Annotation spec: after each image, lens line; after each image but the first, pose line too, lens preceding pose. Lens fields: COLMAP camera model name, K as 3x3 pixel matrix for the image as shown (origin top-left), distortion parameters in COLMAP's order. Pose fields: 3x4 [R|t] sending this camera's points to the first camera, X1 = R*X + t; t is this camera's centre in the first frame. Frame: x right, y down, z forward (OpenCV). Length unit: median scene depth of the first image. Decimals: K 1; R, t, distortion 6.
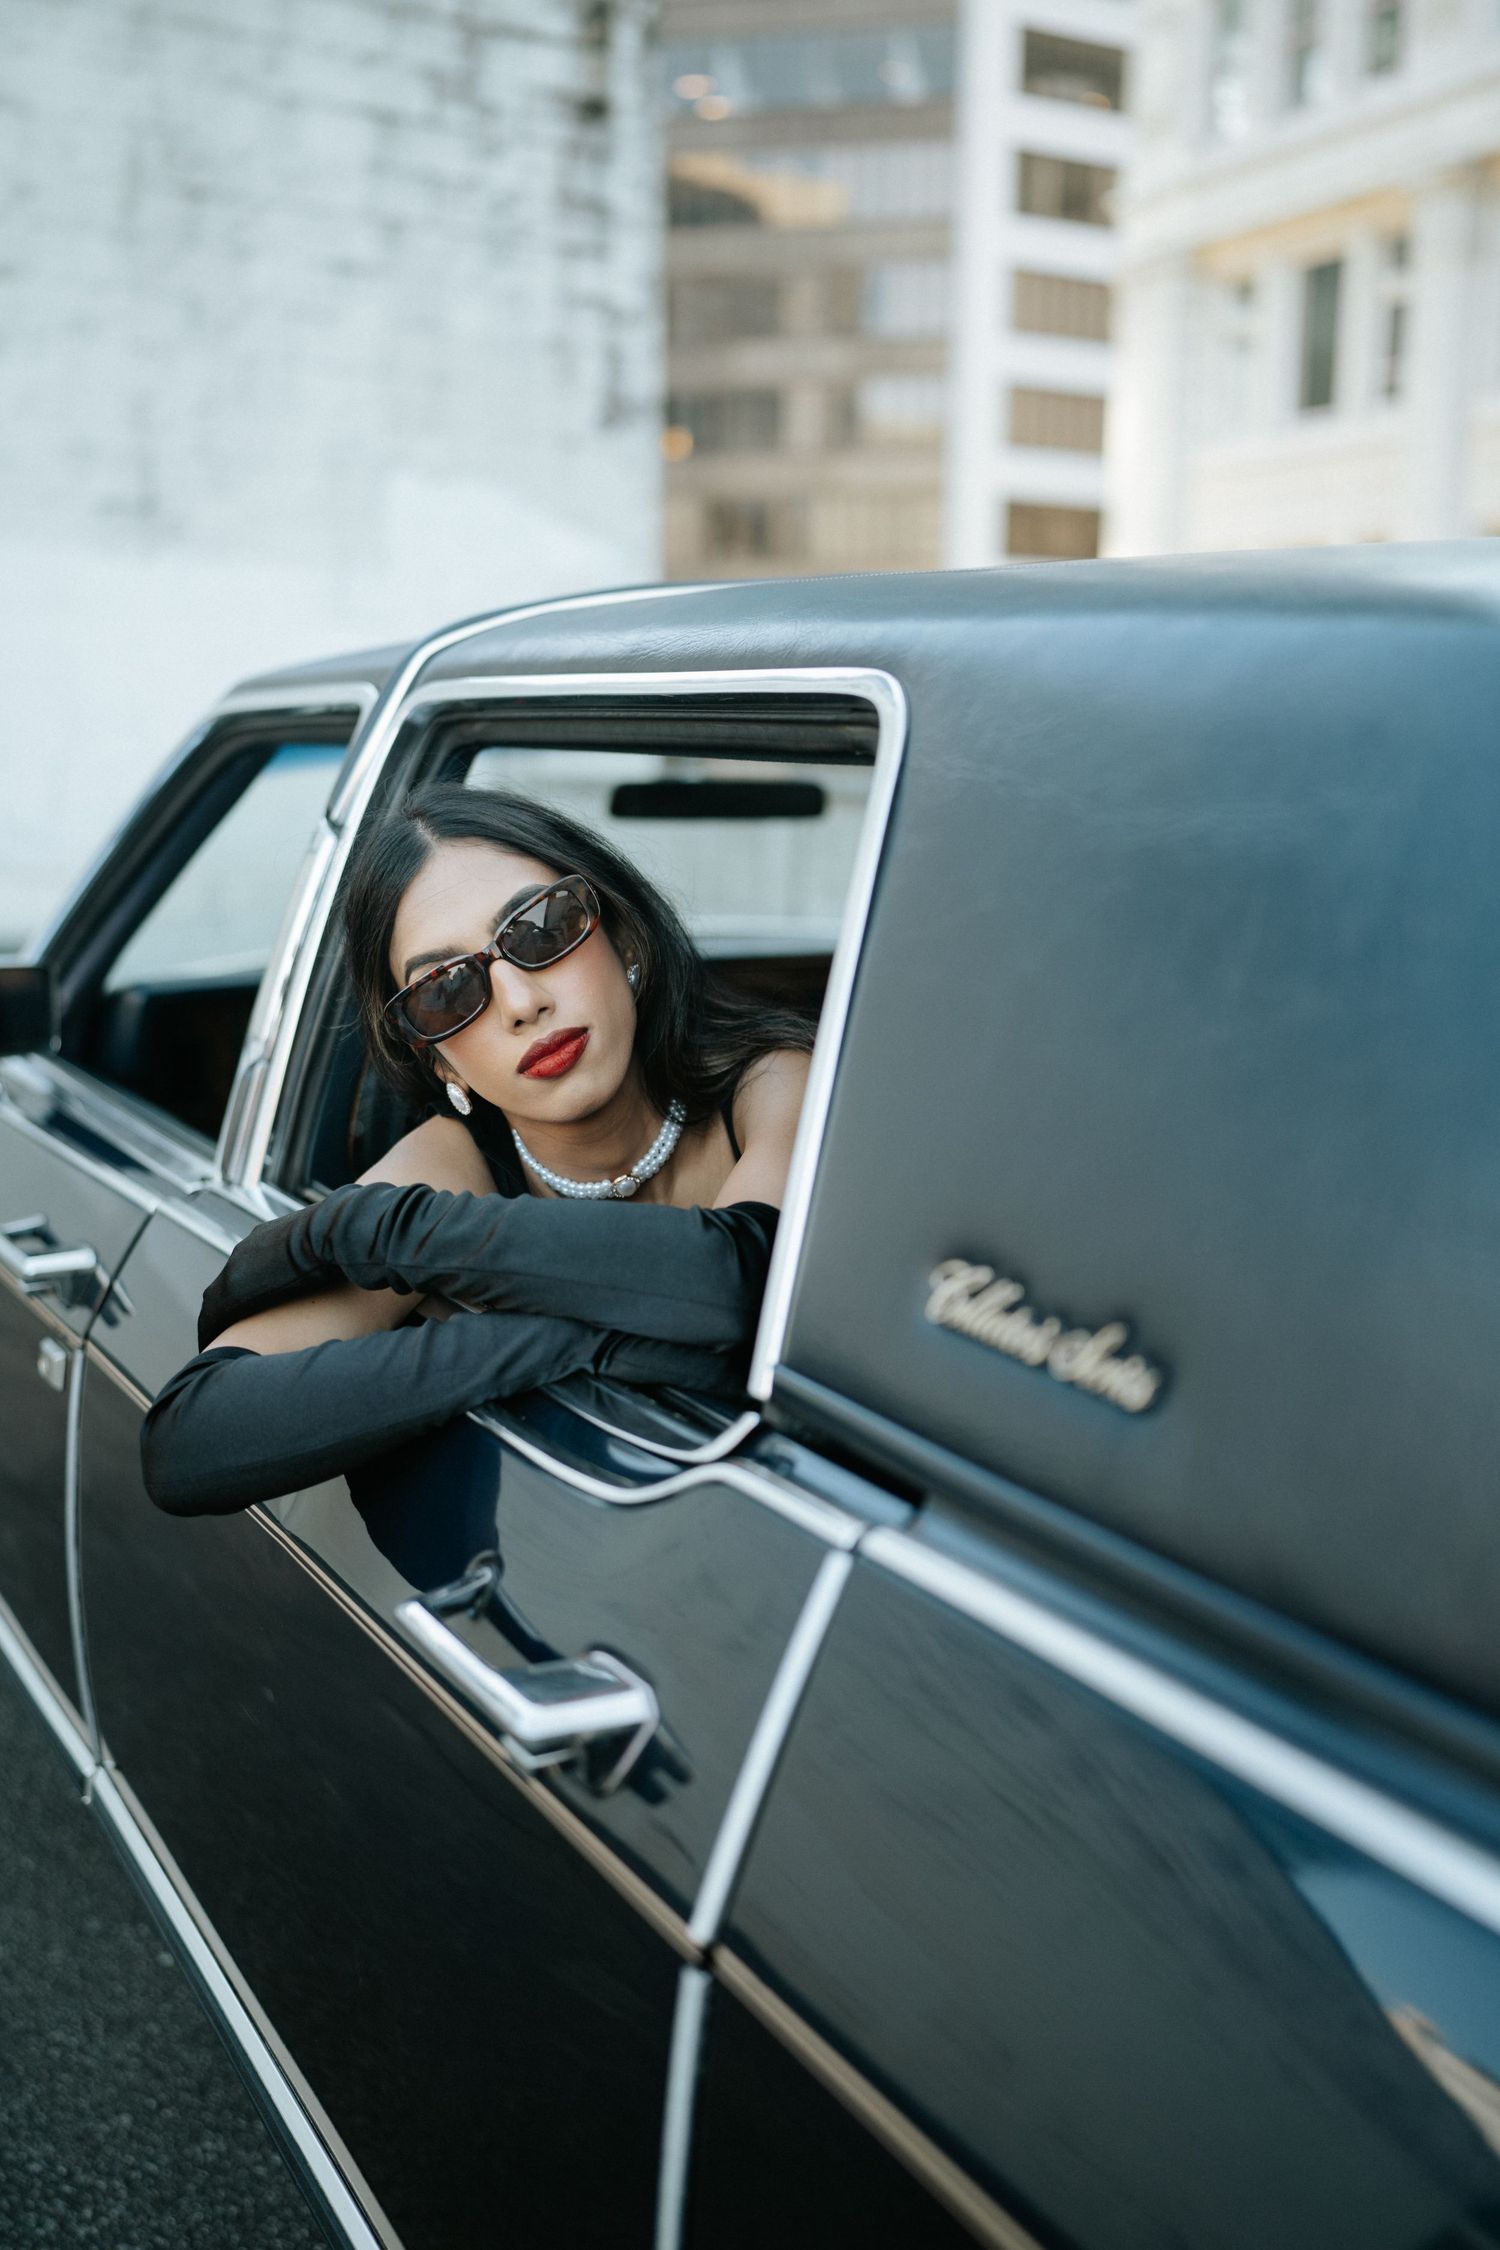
lens RADIAL K [[2149.9, 0, 756.9], [0, 2149.9, 1184.8], [0, 0, 1]] dist [0.004092, 0.000000]
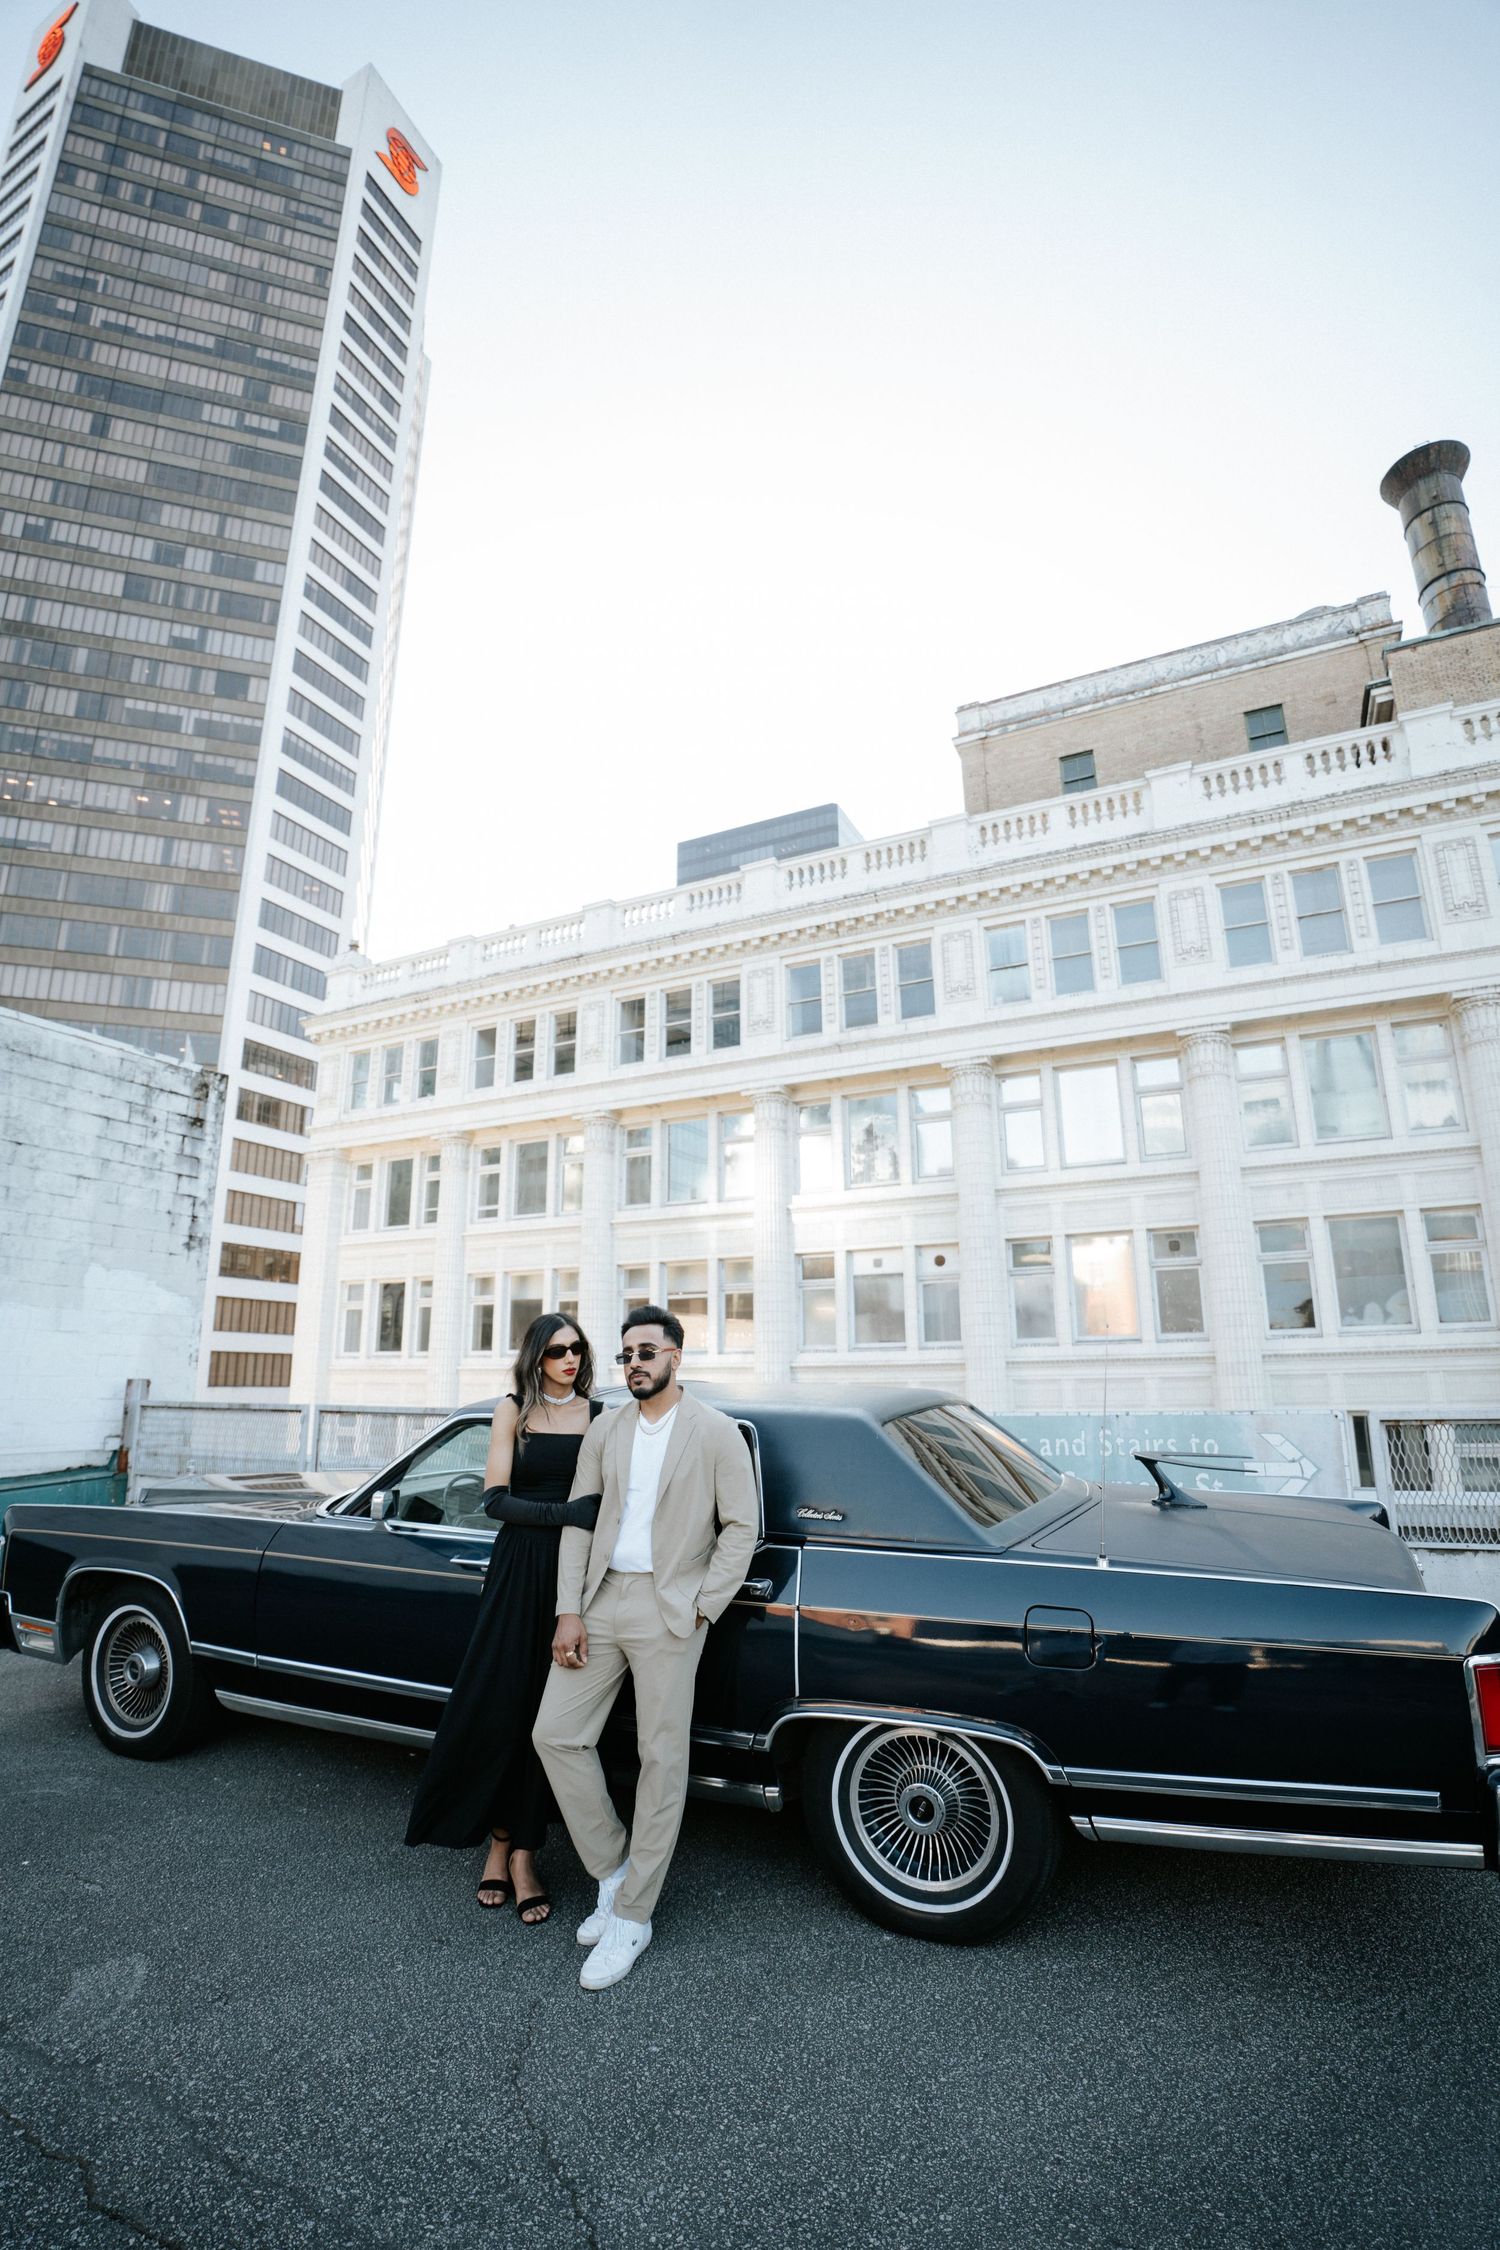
lens RADIAL K [[1034.7, 0, 748.8], [0, 1034.7, 1130.5], [0, 0, 1]] dist [-0.076196, 0.019637]
pose [[0.820581, 0.111792, 0.560490, -0.212442], [0.128564, 0.919444, -0.371610, 0.011818], [-0.556882, 0.376995, 0.740106, -0.192203]]
